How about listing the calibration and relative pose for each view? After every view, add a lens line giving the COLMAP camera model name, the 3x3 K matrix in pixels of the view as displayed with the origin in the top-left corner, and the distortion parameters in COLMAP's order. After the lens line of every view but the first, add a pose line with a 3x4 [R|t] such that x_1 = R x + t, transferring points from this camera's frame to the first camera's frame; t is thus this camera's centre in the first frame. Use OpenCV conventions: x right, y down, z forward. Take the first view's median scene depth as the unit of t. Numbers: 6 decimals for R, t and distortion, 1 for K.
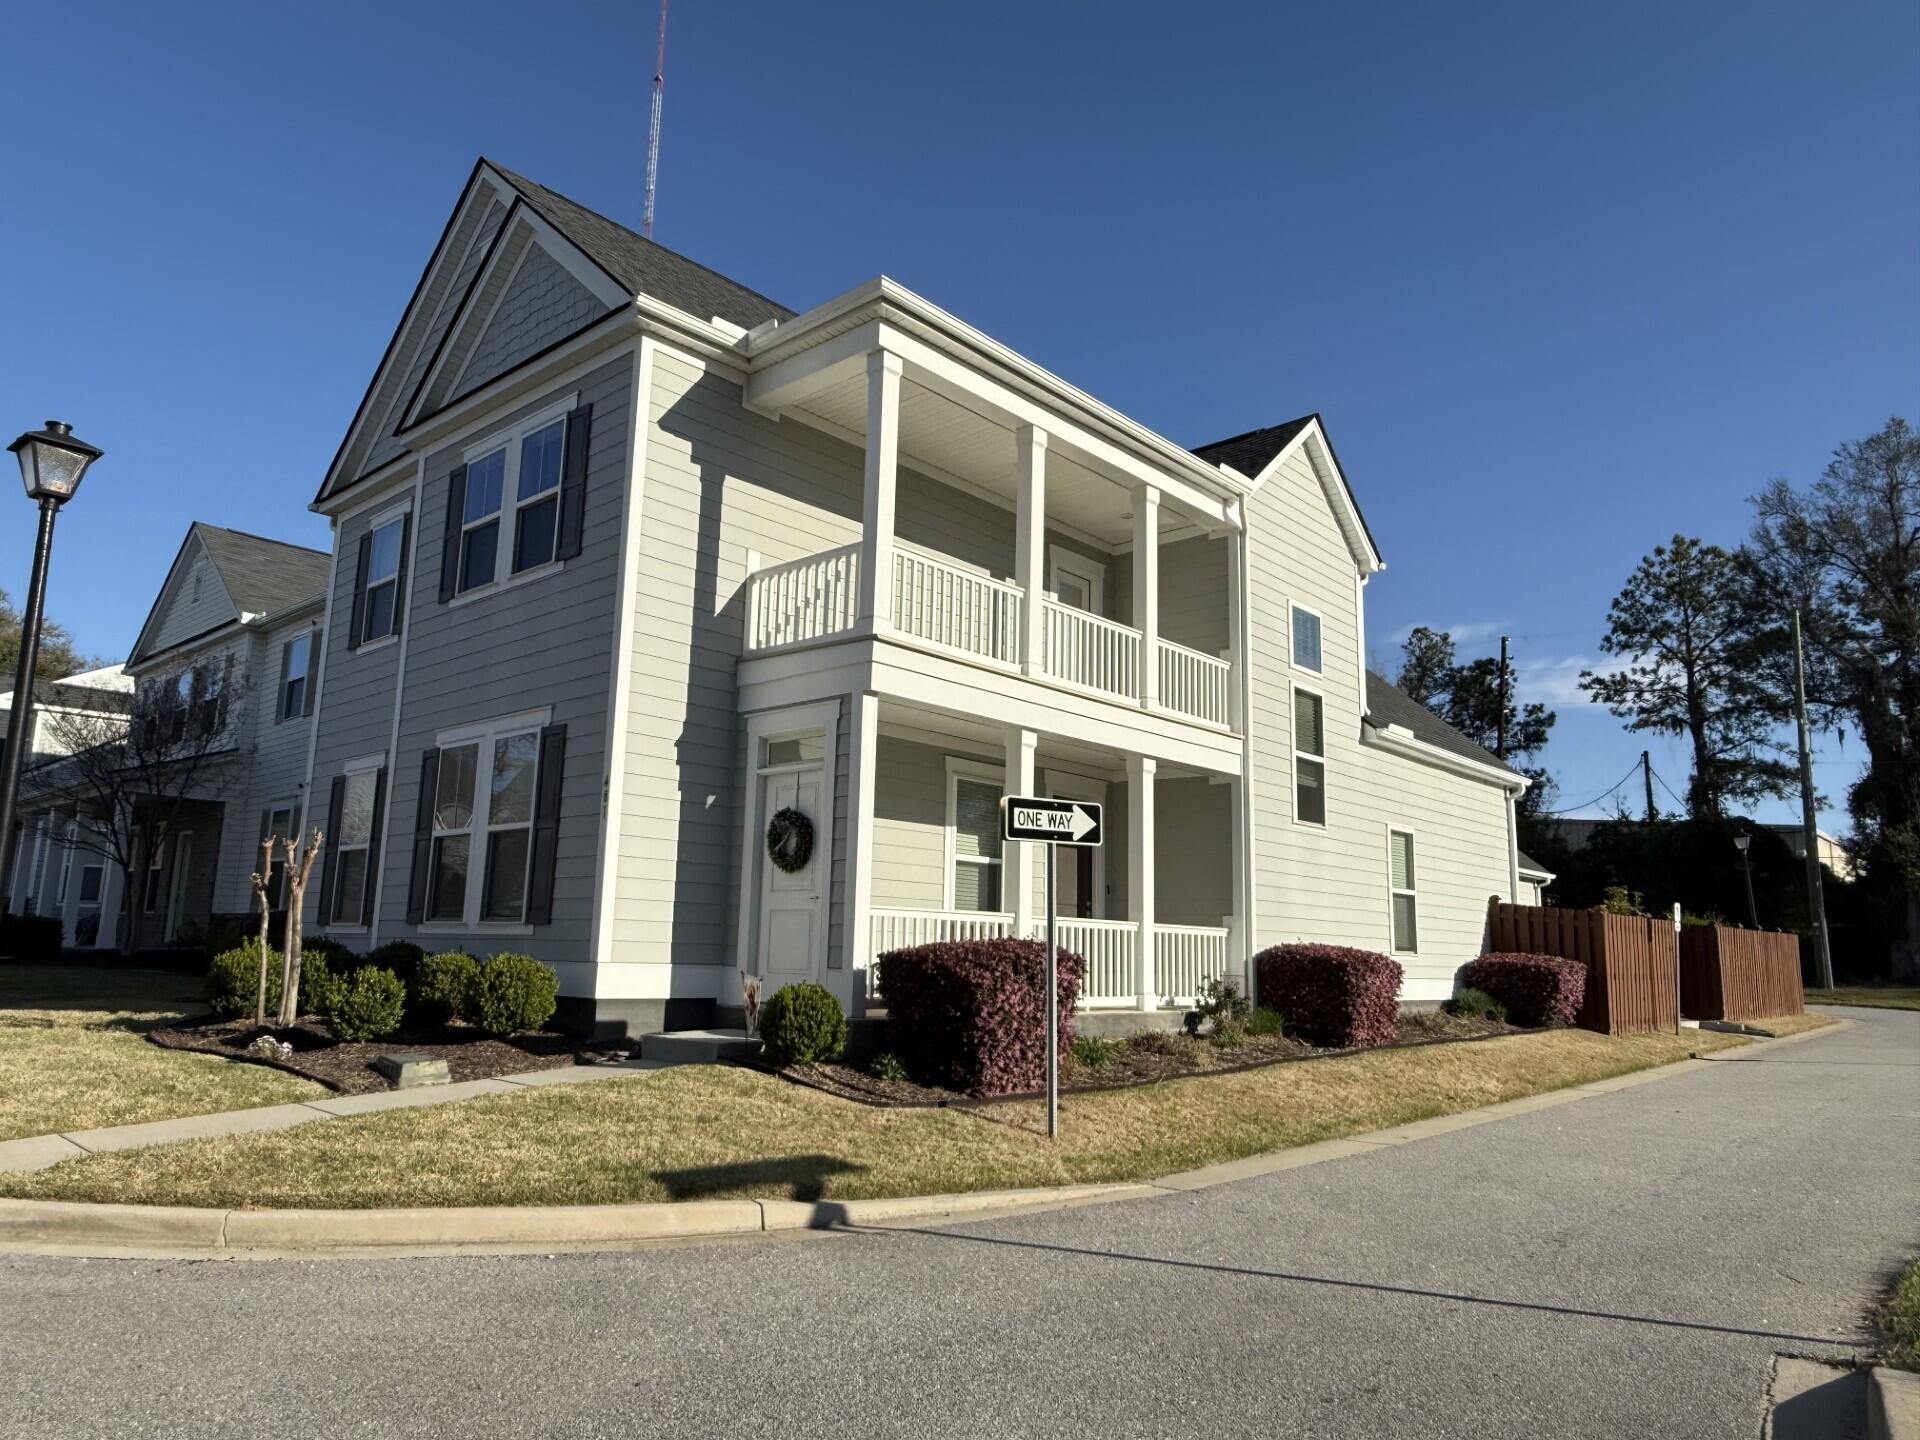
lens RADIAL K [[1270.7, 0, 956.8], [0, 1270.7, 734.1], [0, 0, 1]] dist [-0.002108, -0.000128]
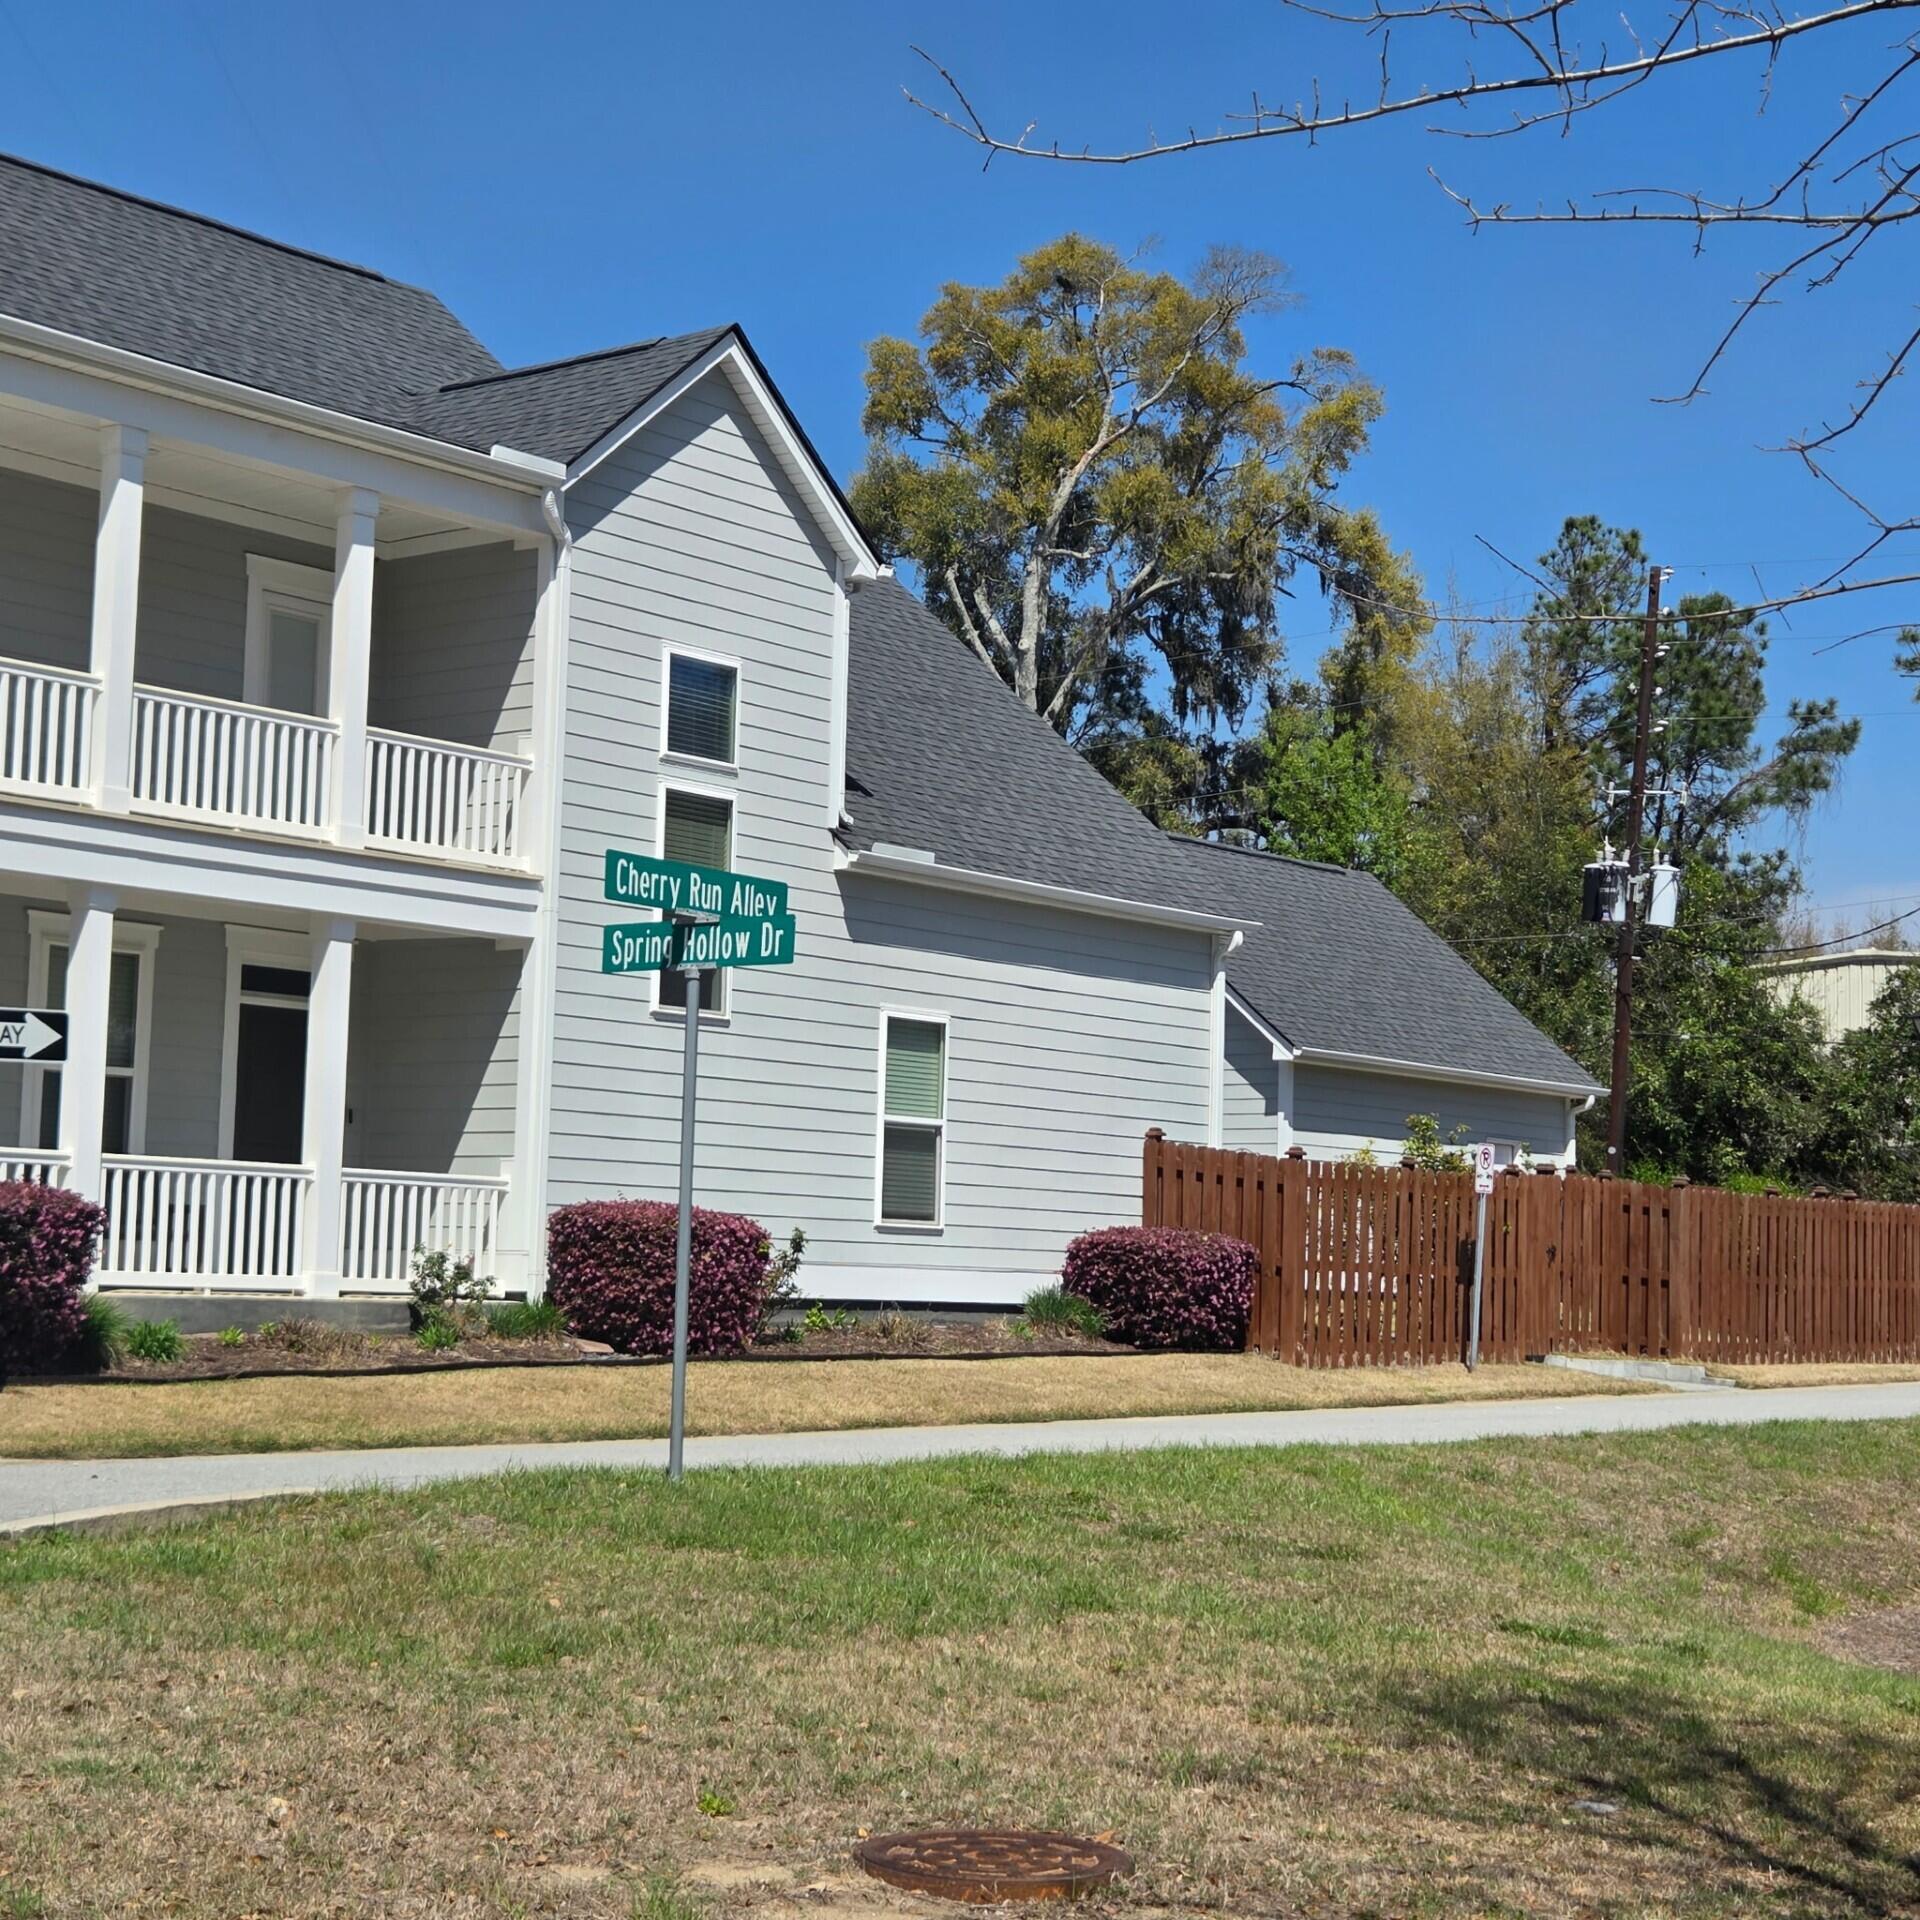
lens RADIAL K [[3487.4, 0, 1050.4], [0, 3487.4, 956.4], [0, 0, 1]] dist [0.082761, -0.259659]
pose [[0.996206, 0.007723, 0.086686, 0.380699], [-0.014441, 0.996916, 0.077137, -0.112011], [-0.085823, -0.078096, 0.993245, -0.873860]]
